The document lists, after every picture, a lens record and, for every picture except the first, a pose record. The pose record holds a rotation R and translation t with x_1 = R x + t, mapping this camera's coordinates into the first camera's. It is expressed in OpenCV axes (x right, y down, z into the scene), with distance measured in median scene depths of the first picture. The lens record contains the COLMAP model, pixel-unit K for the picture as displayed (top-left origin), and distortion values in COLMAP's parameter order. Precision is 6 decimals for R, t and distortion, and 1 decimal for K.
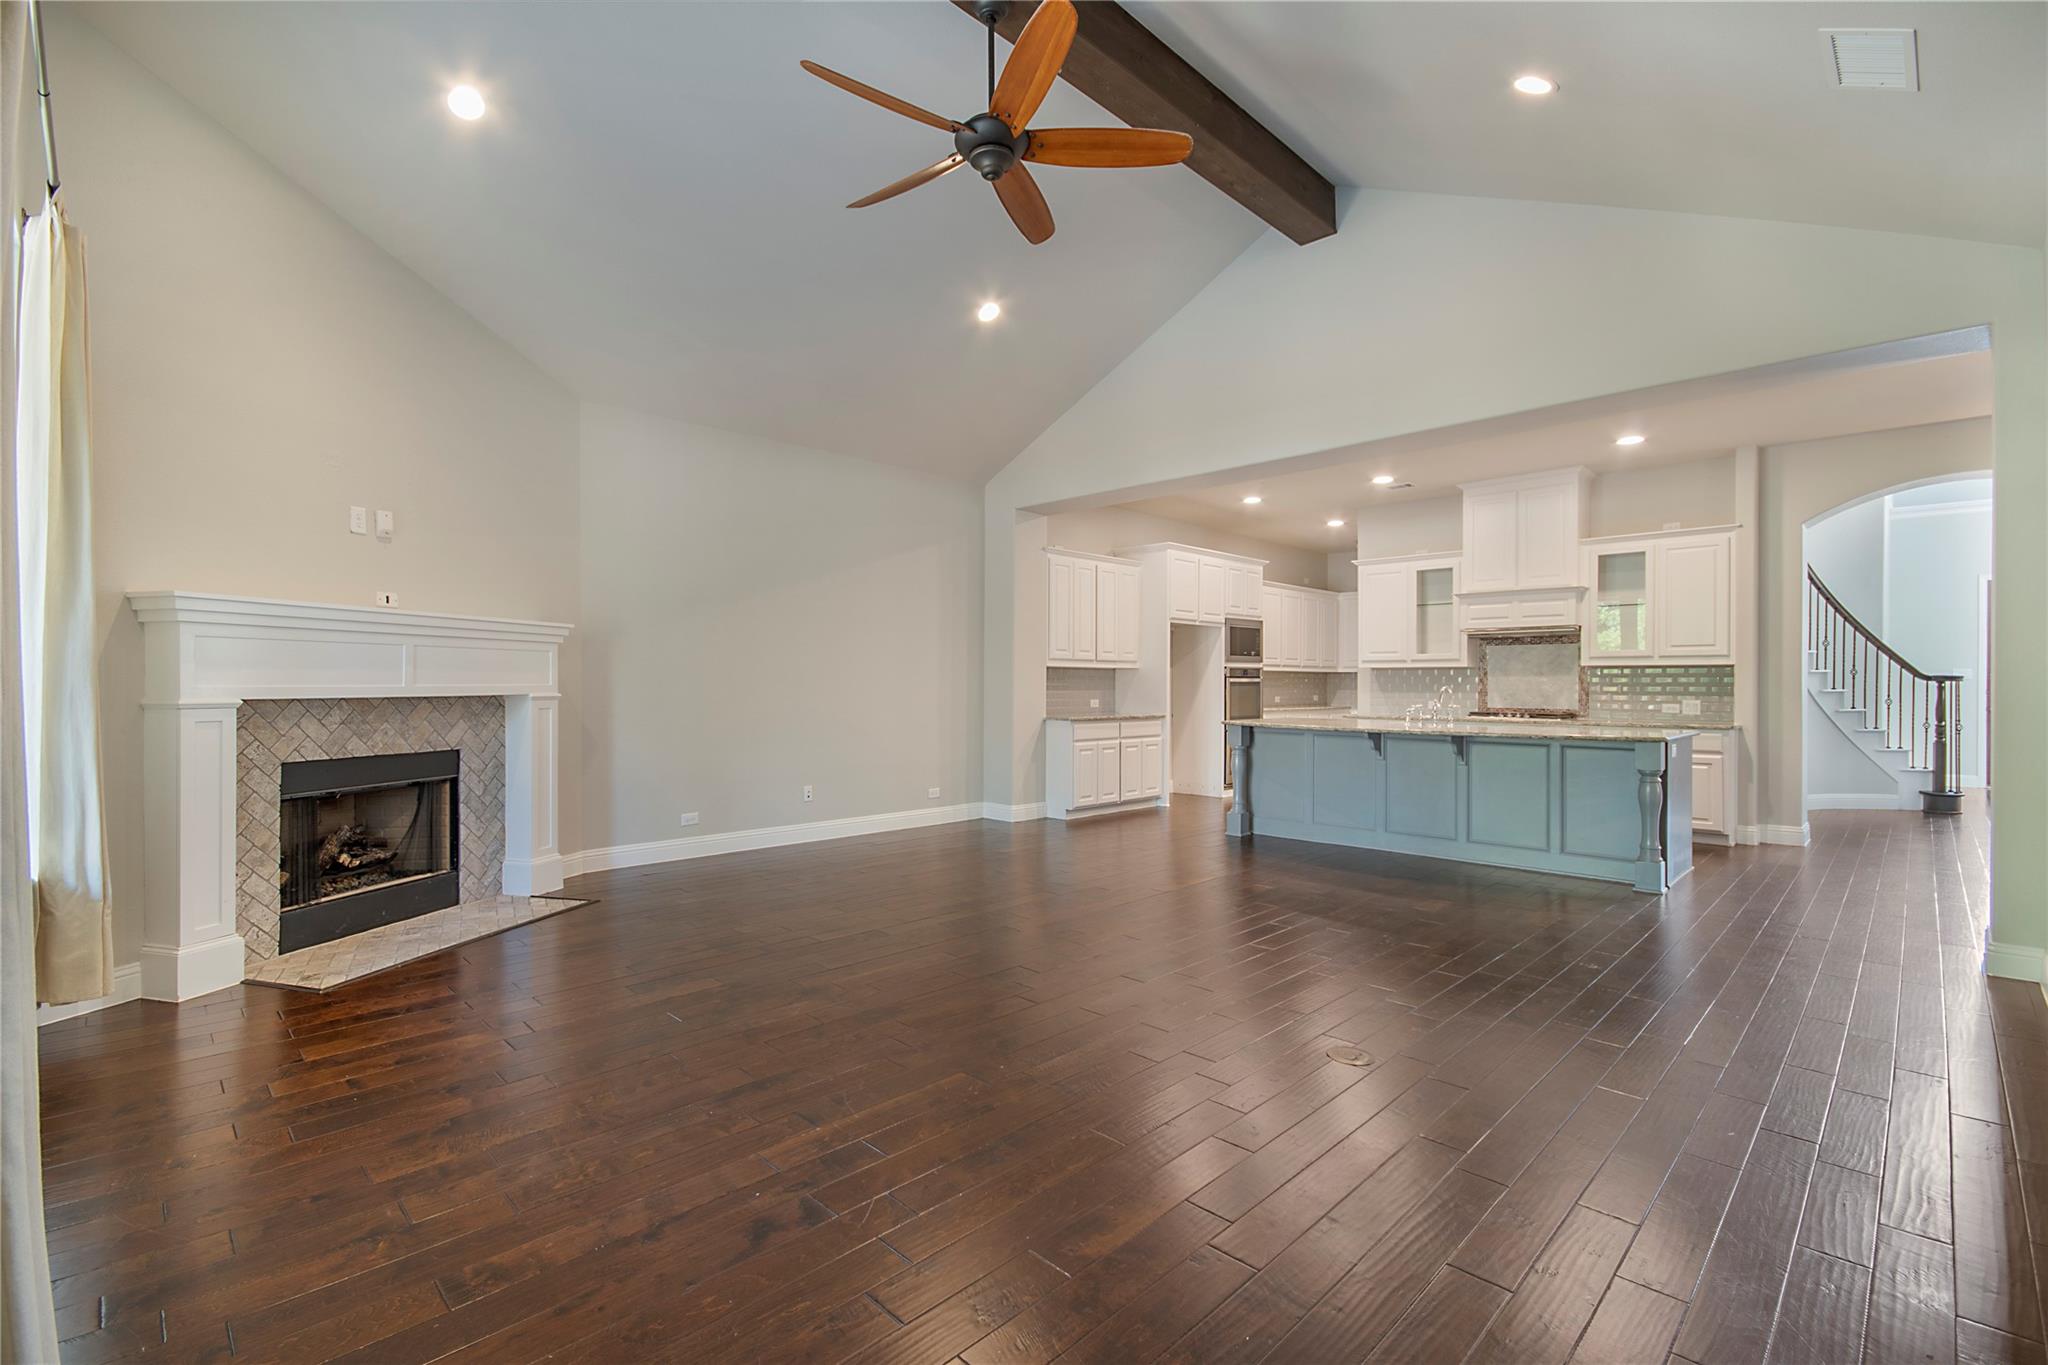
lens RADIAL K [[918.4, 0, 1024.0], [0, 918.4, 682.5], [0, 0, 1]] dist [0.002622, 0.000456]
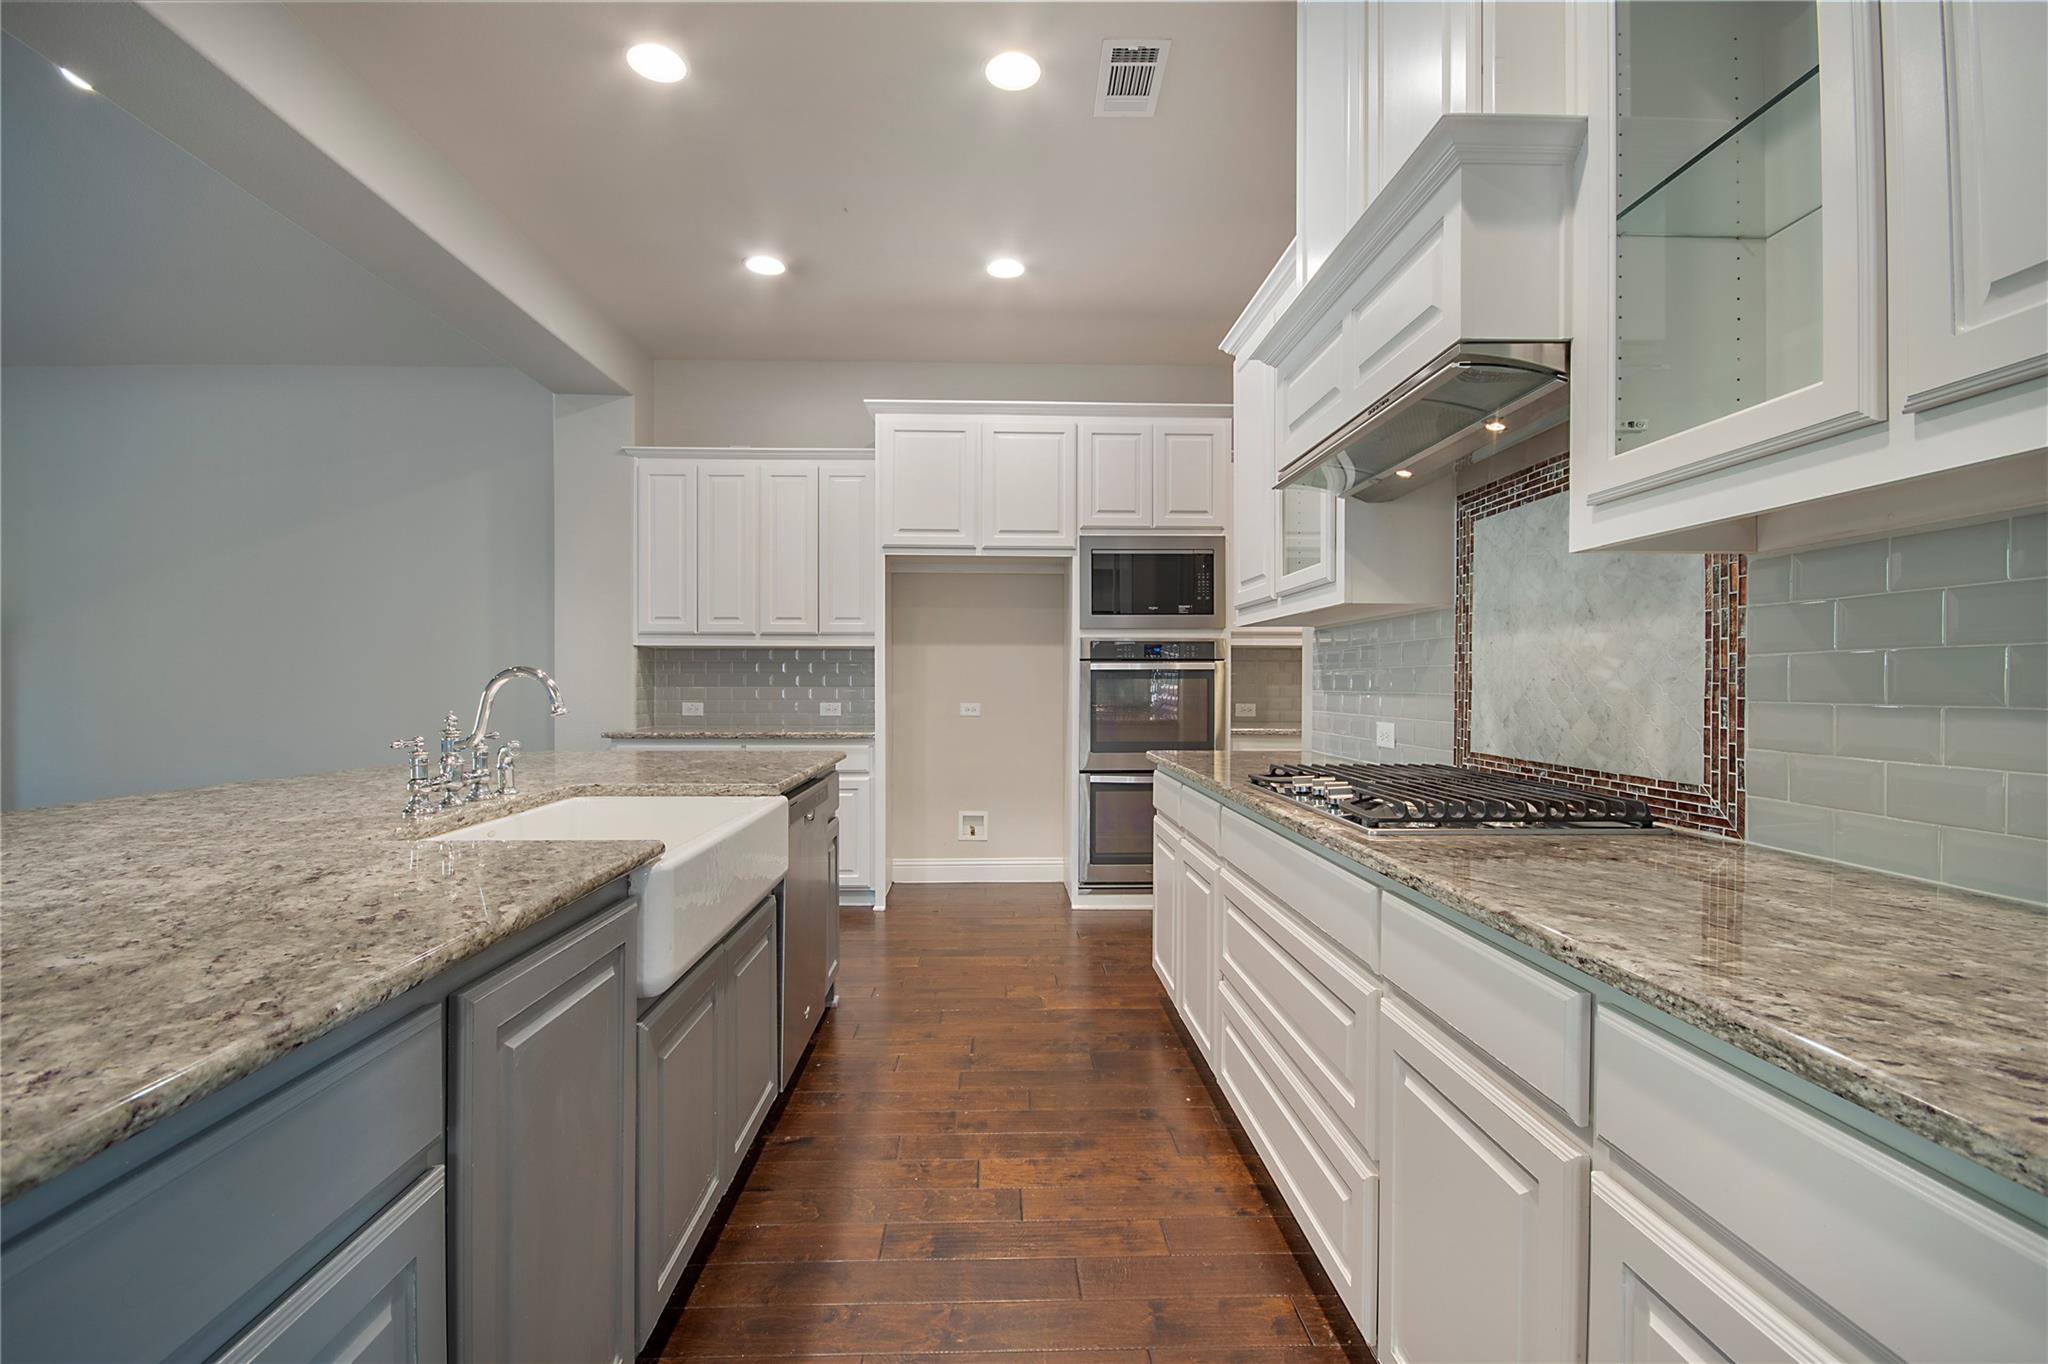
lens RADIAL K [[918.4, 0, 1024.0], [0, 918.4, 682.0], [0, 0, 1]] dist [0.002622, 0.000456]
pose [[0.744862, -0.004352, -0.667204, 0.552962], [0.007017, 0.999975, 0.001310, 0.005556], [0.667182, -0.005658, 0.744874, 0.656168]]
